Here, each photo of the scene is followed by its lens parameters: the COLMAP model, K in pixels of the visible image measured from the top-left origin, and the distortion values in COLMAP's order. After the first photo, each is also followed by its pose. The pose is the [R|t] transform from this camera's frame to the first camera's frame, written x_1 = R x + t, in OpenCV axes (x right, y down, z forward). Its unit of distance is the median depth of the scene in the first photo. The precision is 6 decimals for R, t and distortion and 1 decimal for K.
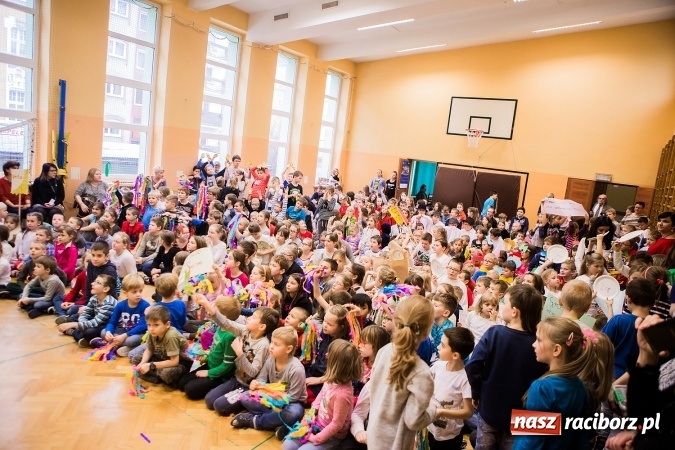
lens RADIAL K [[468.3, 0, 336.5], [0, 468.3, 219.3], [0, 0, 1]] dist [-0.090459, 0.067196]
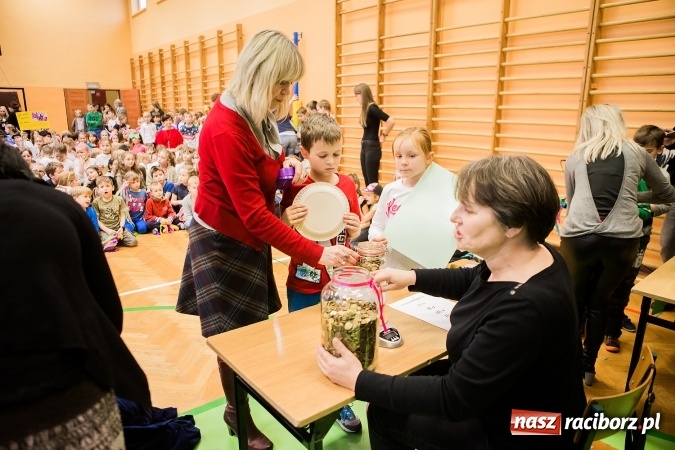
lens RADIAL K [[468.3, 0, 336.5], [0, 468.3, 220.1], [0, 0, 1]] dist [-0.090459, 0.067196]
pose [[0.329322, -0.329561, 0.884837, -0.370936], [0.165701, 0.942740, 0.289456, 0.000169], [-0.929565, 0.051294, 0.365074, -0.016237]]
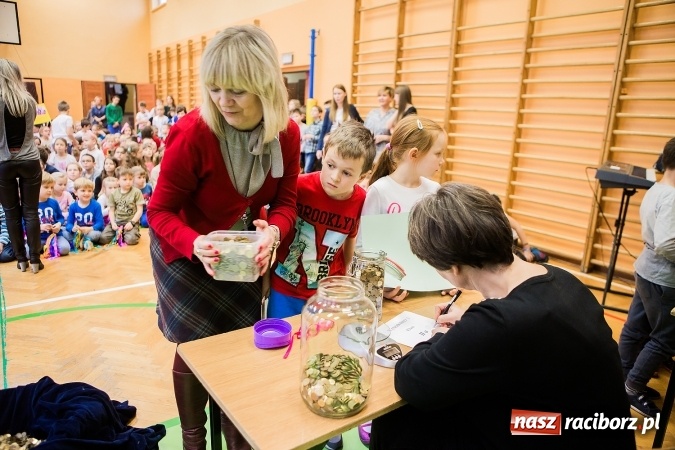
lens RADIAL K [[468.3, 0, 336.8], [0, 468.3, 221.0], [0, 0, 1]] dist [-0.090459, 0.067196]
pose [[0.366591, -0.308816, 0.877635, -0.355818], [0.132489, 0.951020, 0.279297, 0.007127], [-0.920901, 0.013889, 0.389550, -0.013139]]
